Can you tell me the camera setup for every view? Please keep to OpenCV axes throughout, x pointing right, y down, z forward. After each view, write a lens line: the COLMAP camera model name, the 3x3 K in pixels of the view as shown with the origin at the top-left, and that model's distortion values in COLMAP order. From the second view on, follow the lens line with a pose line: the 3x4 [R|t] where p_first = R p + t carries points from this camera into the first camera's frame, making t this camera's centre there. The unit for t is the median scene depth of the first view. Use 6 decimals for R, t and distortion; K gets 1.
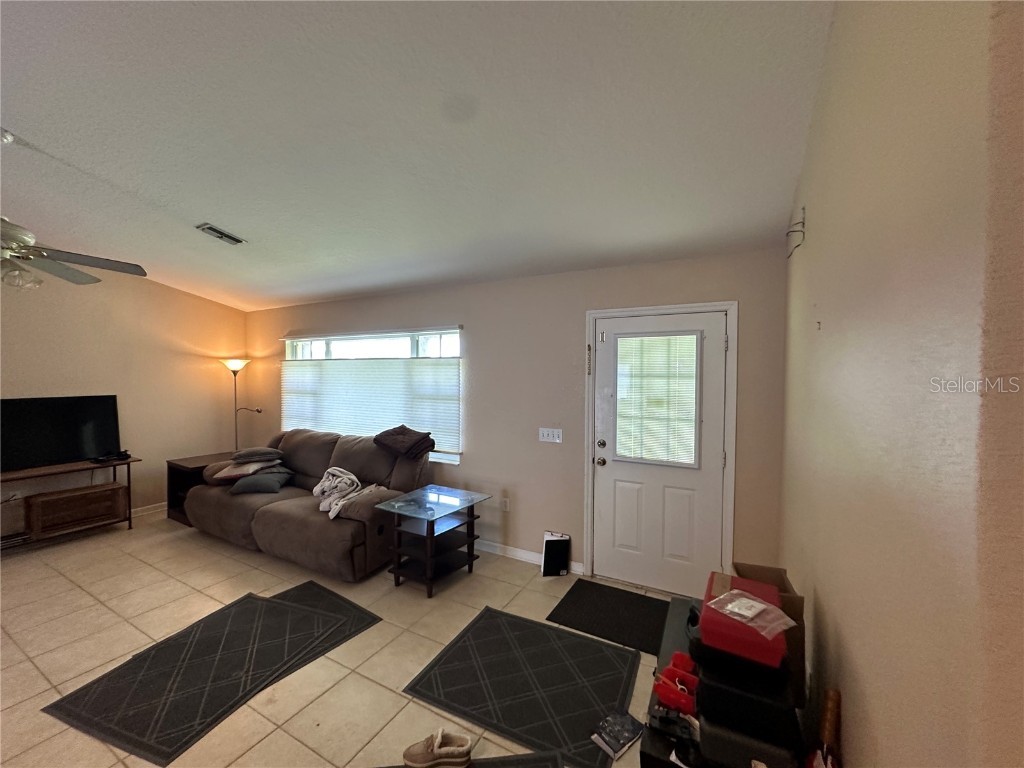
lens RADIAL K [[408.0, 0, 511.2], [0, 408.0, 385.1], [0, 0, 1]] dist [-0.005267, 0.000461]
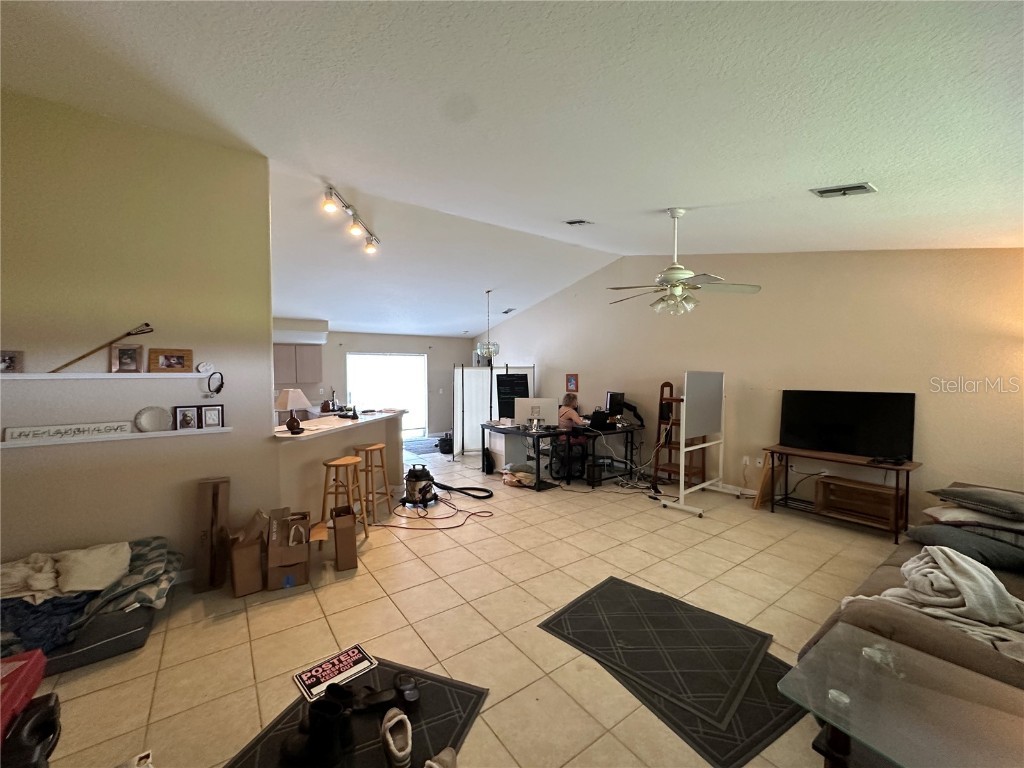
lens RADIAL K [[408.0, 0, 510.0], [0, 408.0, 381.8], [0, 0, 1]] dist [-0.005267, 0.000461]
pose [[-0.438439, 0.018668, -0.898567, 0.321892], [-0.021875, 0.999266, 0.031434, -0.013287], [0.898495, 0.033438, -0.437709, 0.896185]]
